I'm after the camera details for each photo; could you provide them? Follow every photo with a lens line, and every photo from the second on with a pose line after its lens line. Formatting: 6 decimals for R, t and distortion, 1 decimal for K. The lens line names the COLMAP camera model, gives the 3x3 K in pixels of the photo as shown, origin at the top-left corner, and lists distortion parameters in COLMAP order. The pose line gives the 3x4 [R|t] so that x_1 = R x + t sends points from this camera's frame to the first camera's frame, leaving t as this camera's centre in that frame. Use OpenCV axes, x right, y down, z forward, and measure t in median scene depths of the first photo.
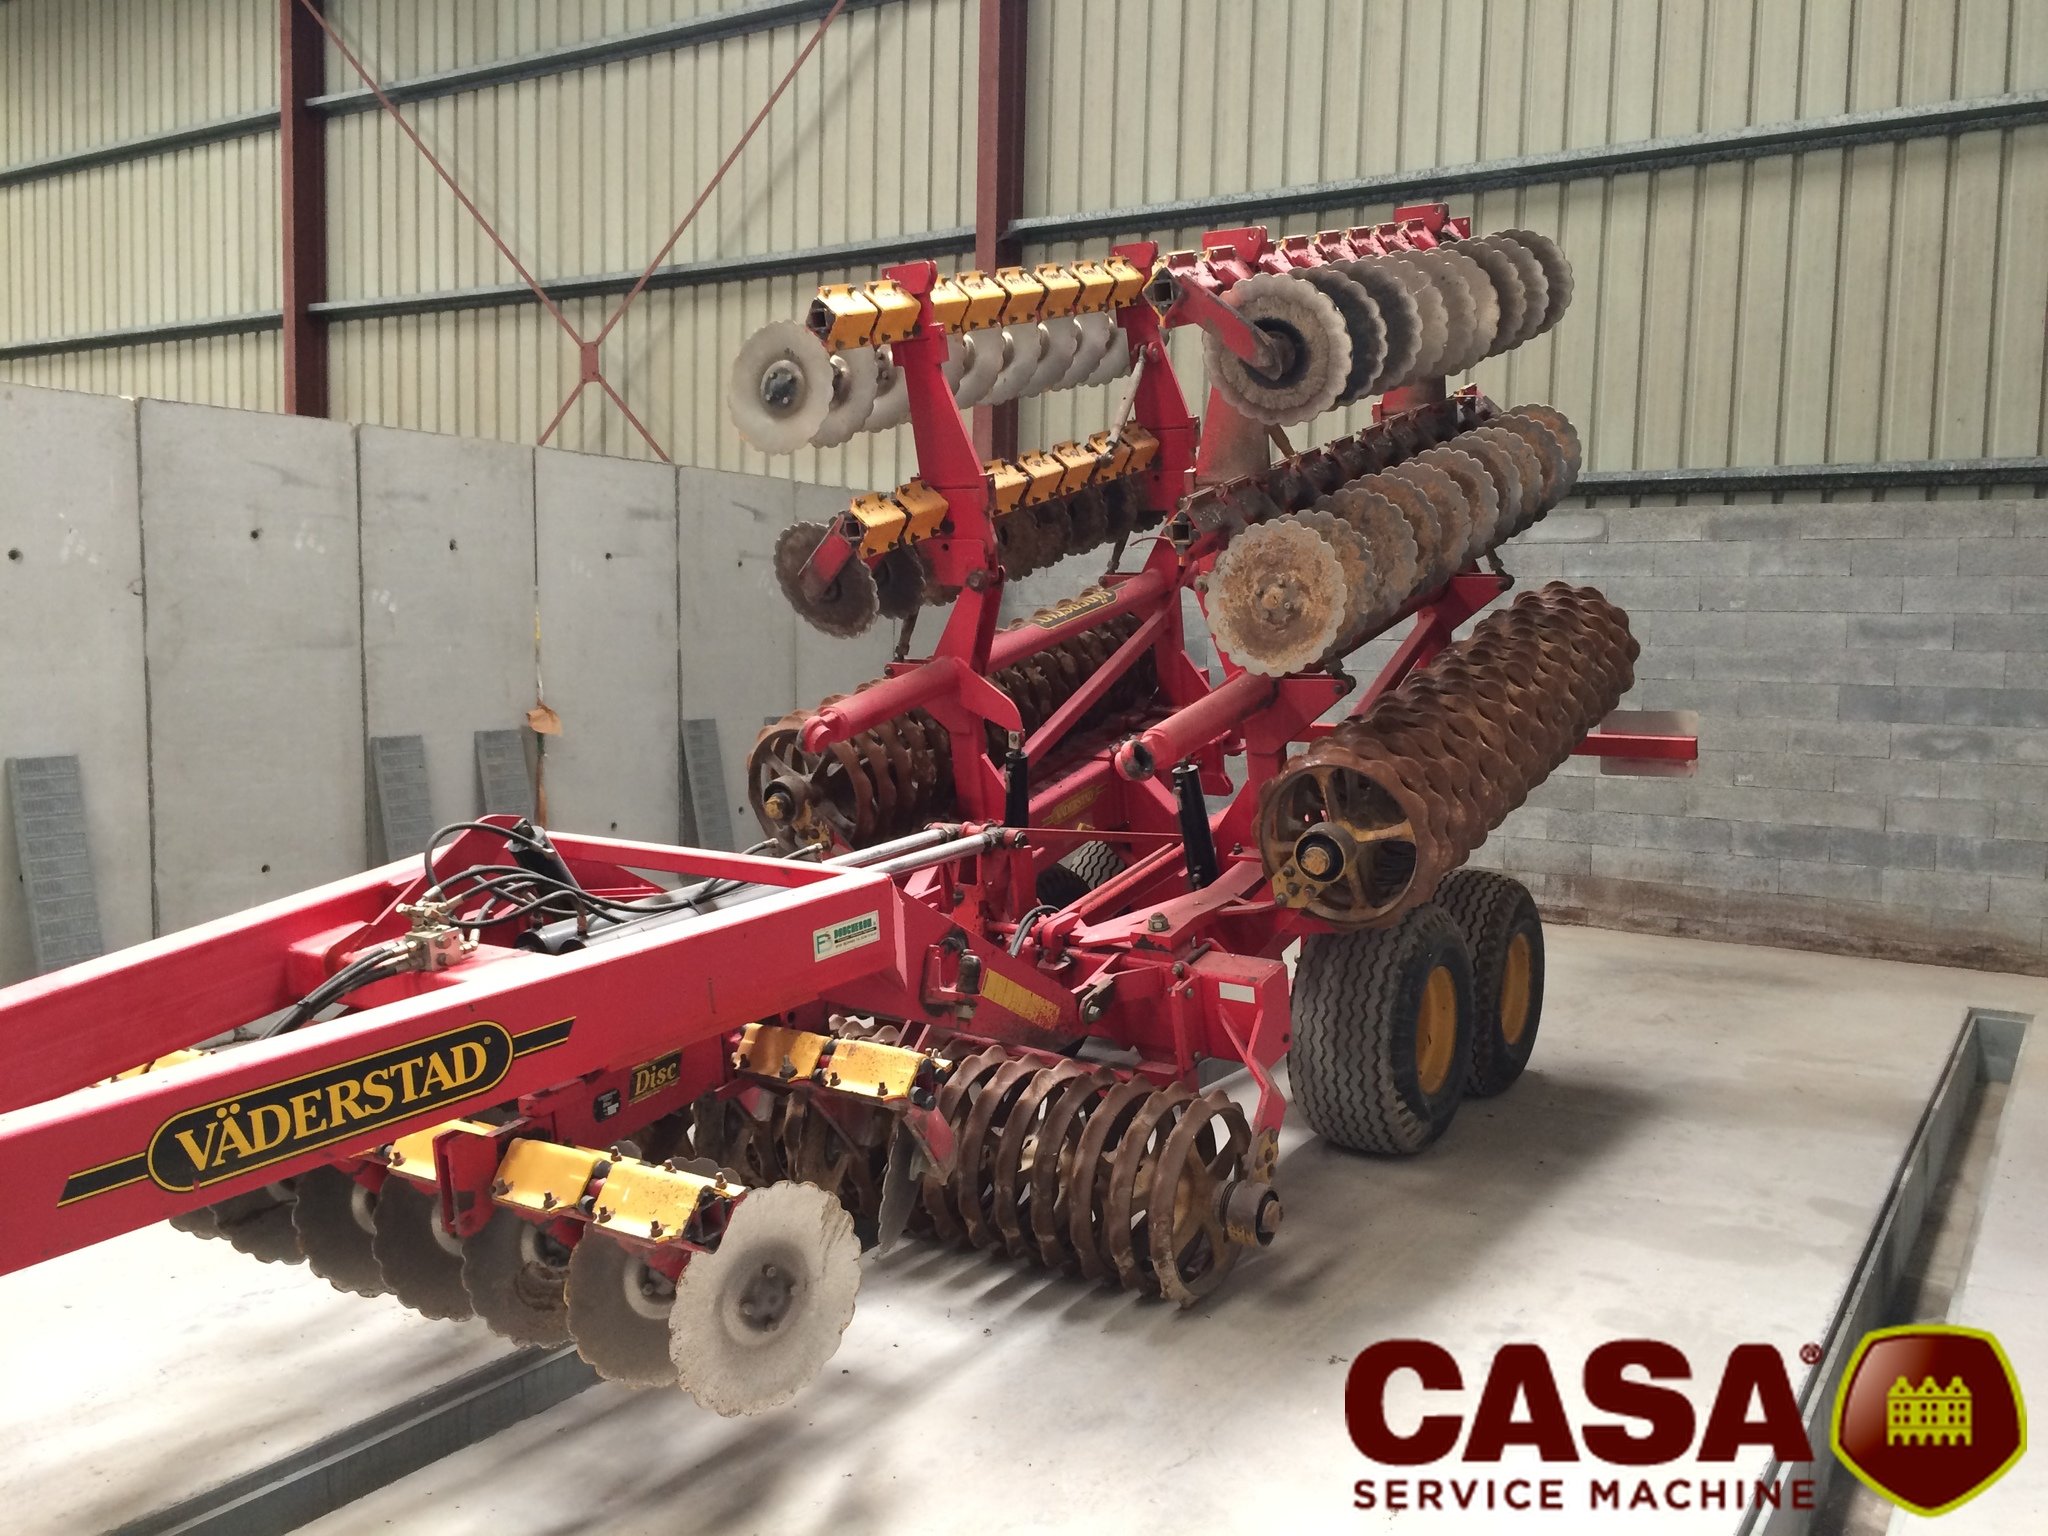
lens RADIAL K [[1754.5, 0, 1024.0], [0, 1754.5, 768.0], [0, 0, 1]] dist [0.085900, -0.127173]
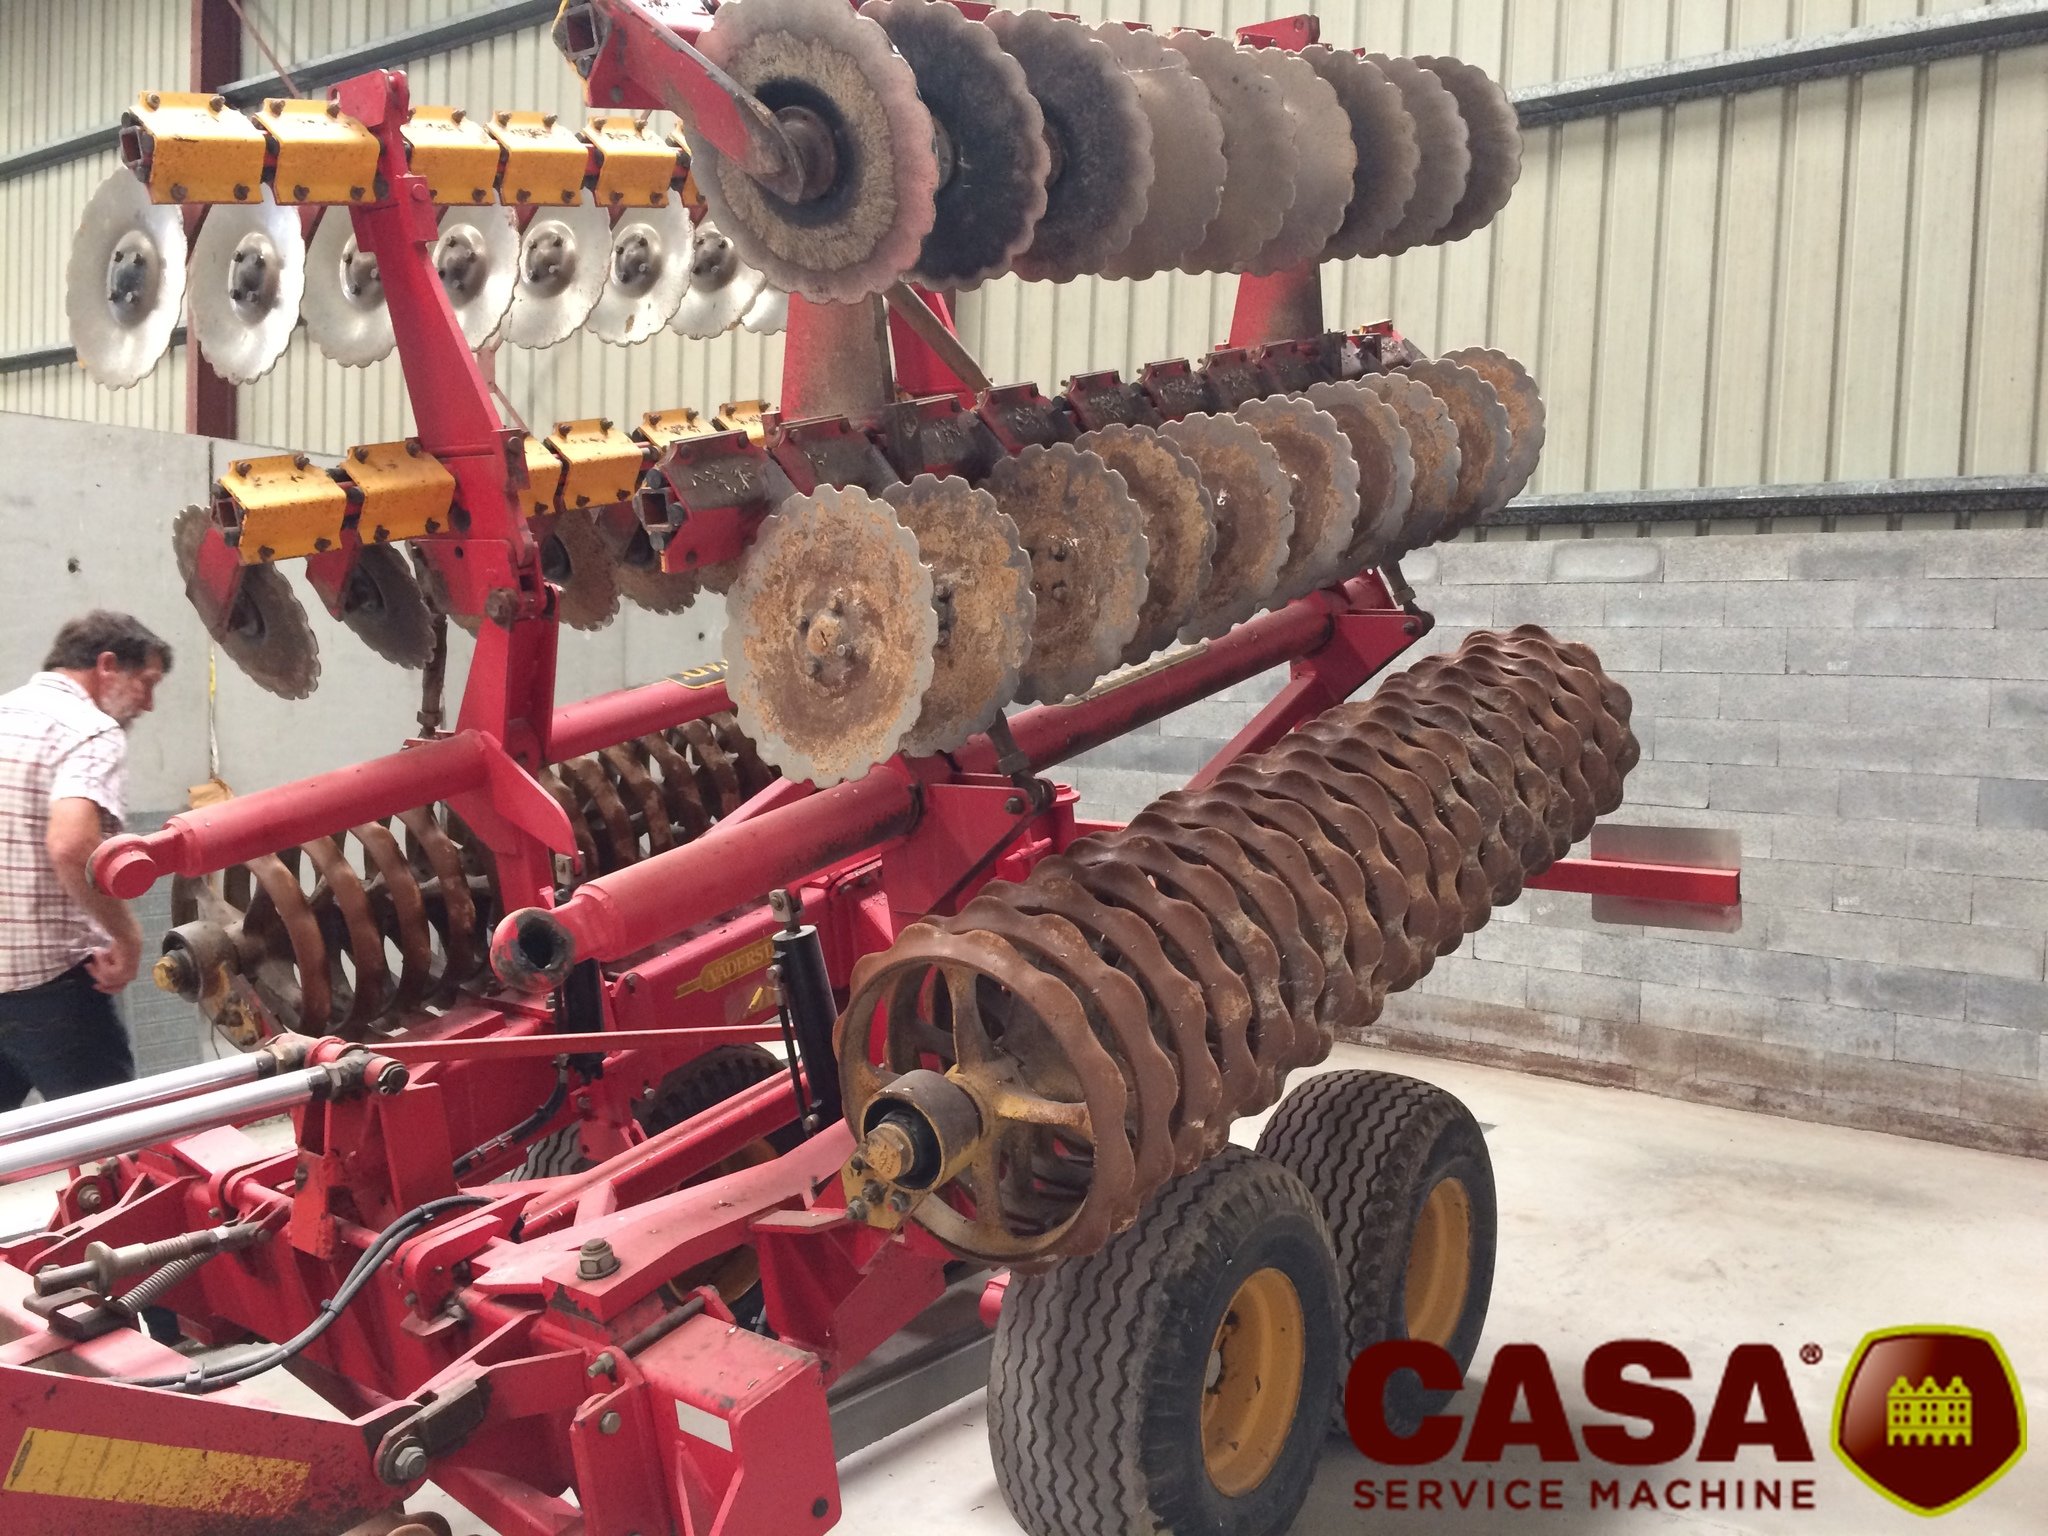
lens RADIAL K [[1754.5, 0, 1024.0], [0, 1754.5, 768.0], [0, 0, 1]] dist [0.085900, -0.127173]
pose [[0.997453, 0.015918, -0.069527, 0.122178], [-0.018078, 0.999370, -0.030555, -0.022097], [0.068997, 0.031734, 0.997112, 0.252121]]
